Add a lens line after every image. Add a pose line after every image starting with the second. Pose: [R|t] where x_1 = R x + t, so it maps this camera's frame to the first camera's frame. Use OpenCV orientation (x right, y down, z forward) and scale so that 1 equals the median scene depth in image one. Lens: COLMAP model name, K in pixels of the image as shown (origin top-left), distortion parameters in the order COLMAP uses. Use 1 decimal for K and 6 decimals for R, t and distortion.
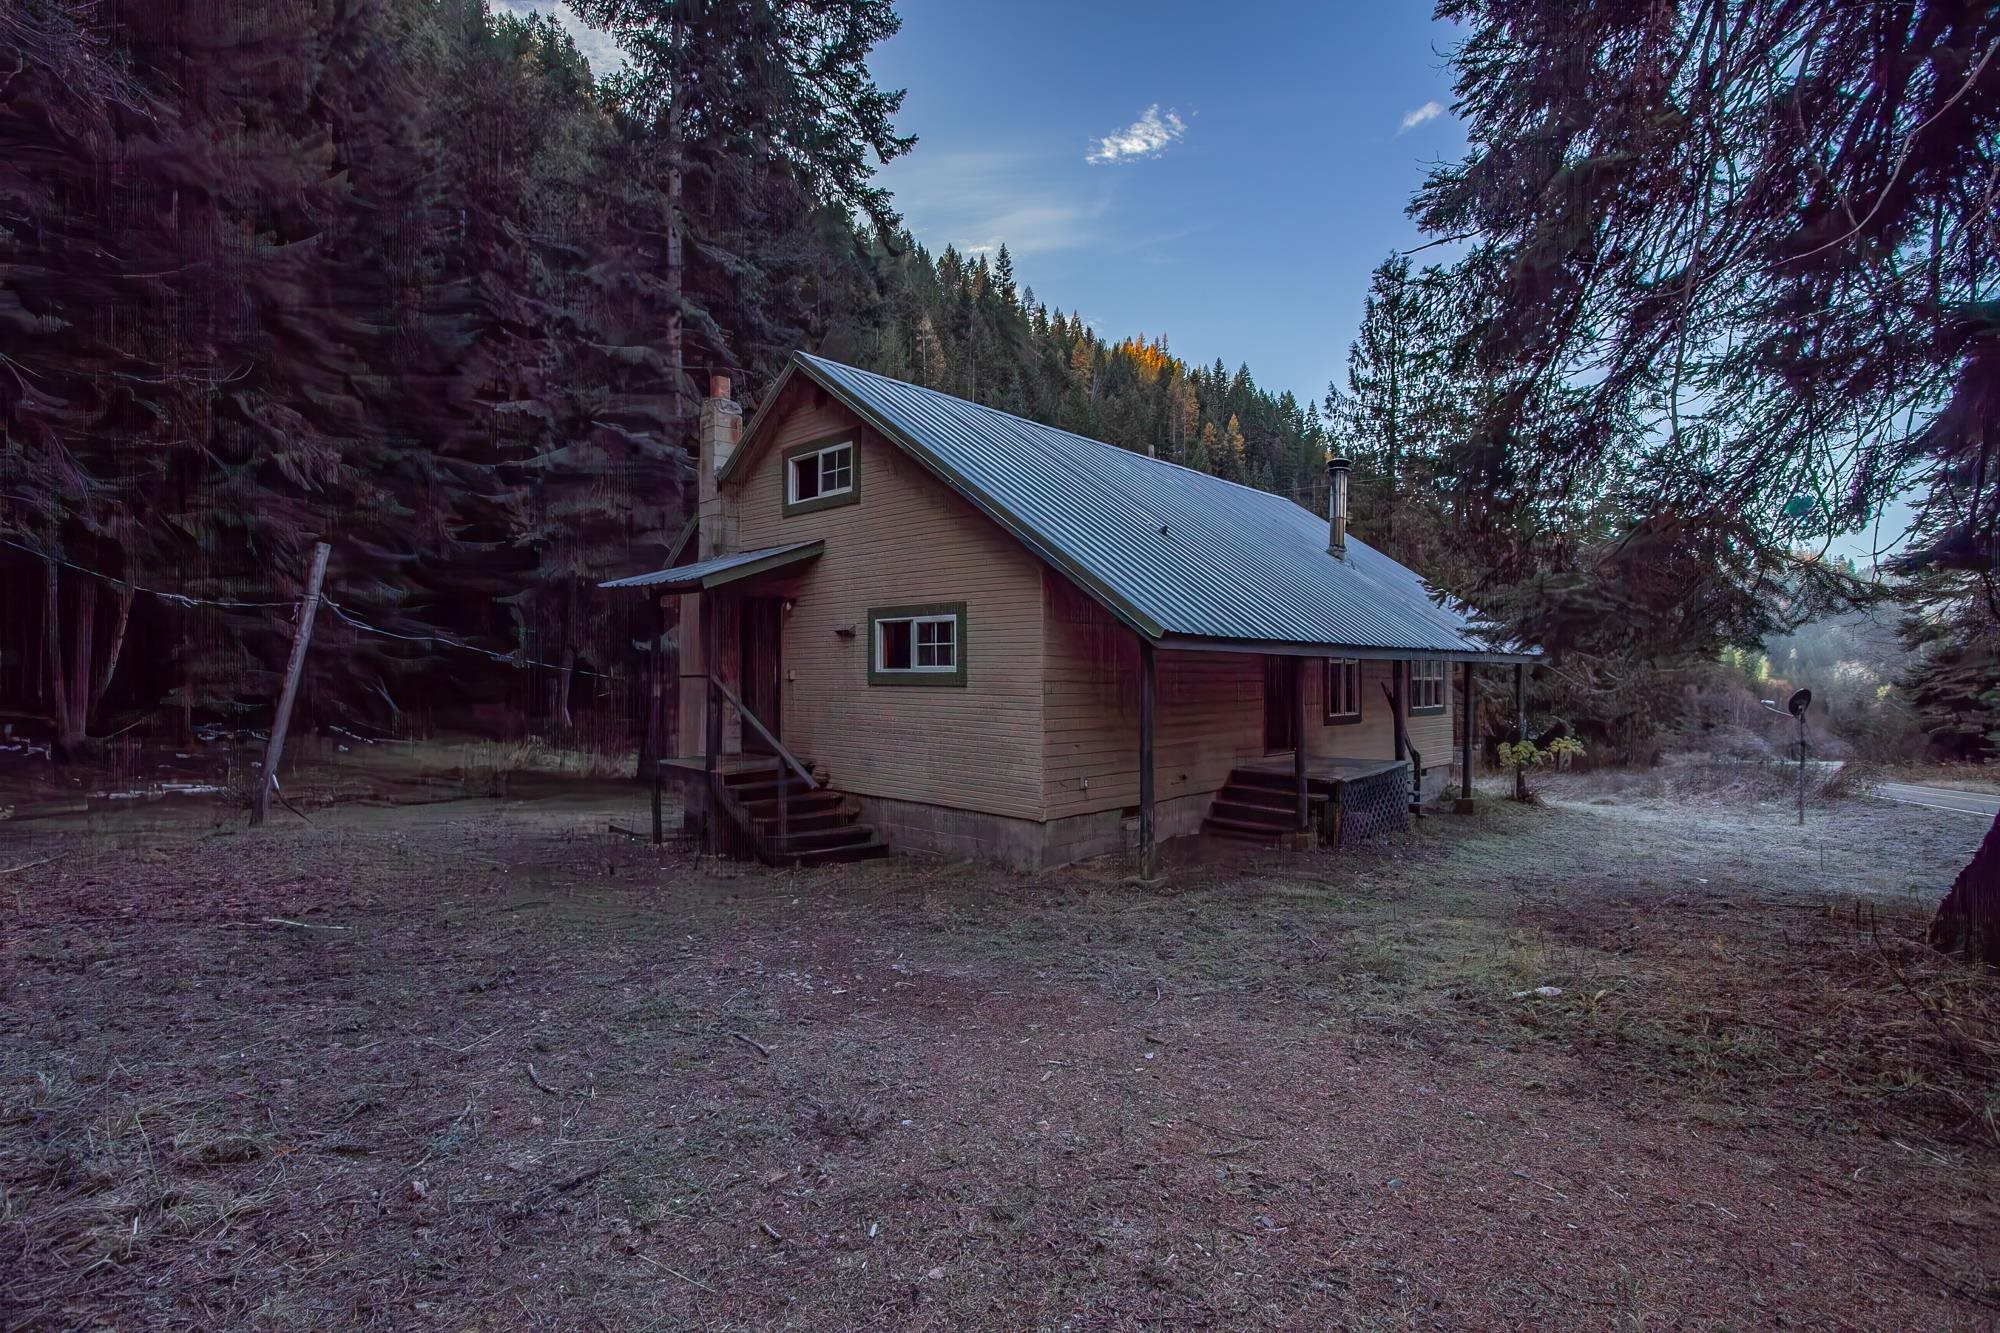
lens RADIAL K [[929.0, 0, 1000.9], [0, 929.0, 670.3], [0, 0, 1]] dist [0.004551, 0.001584]
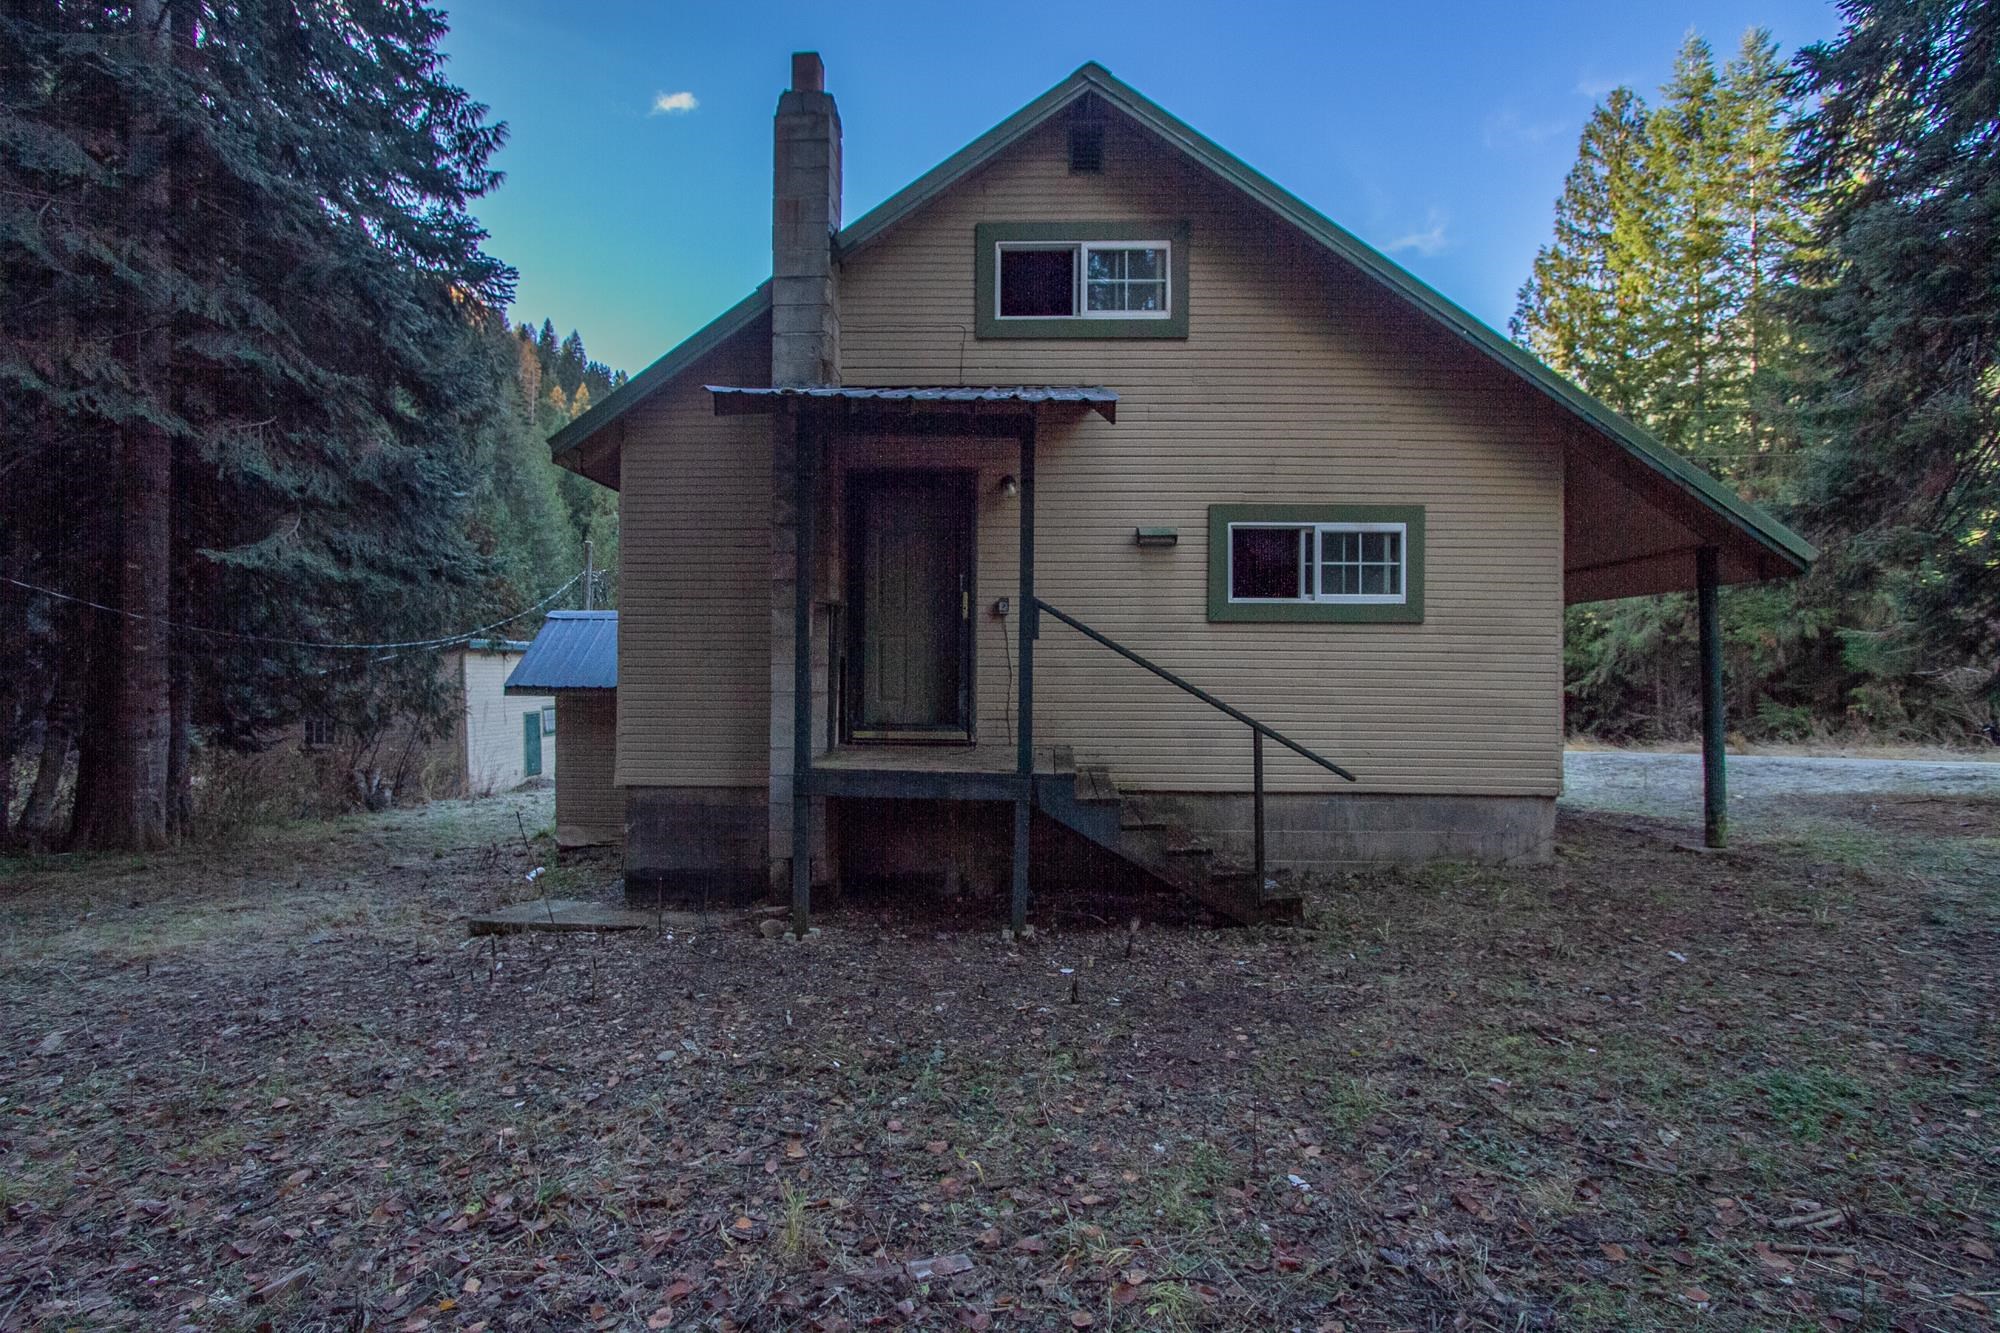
lens RADIAL K [[929.0, 0, 1000.1], [0, 929.0, 666.5], [0, 0, 1]] dist [0.004551, 0.001584]
pose [[0.726592, 0.011007, 0.686981, -0.695888], [-0.005959, 0.999935, -0.009719, 0.053901], [-0.687044, 0.002968, 0.726610, 0.630549]]
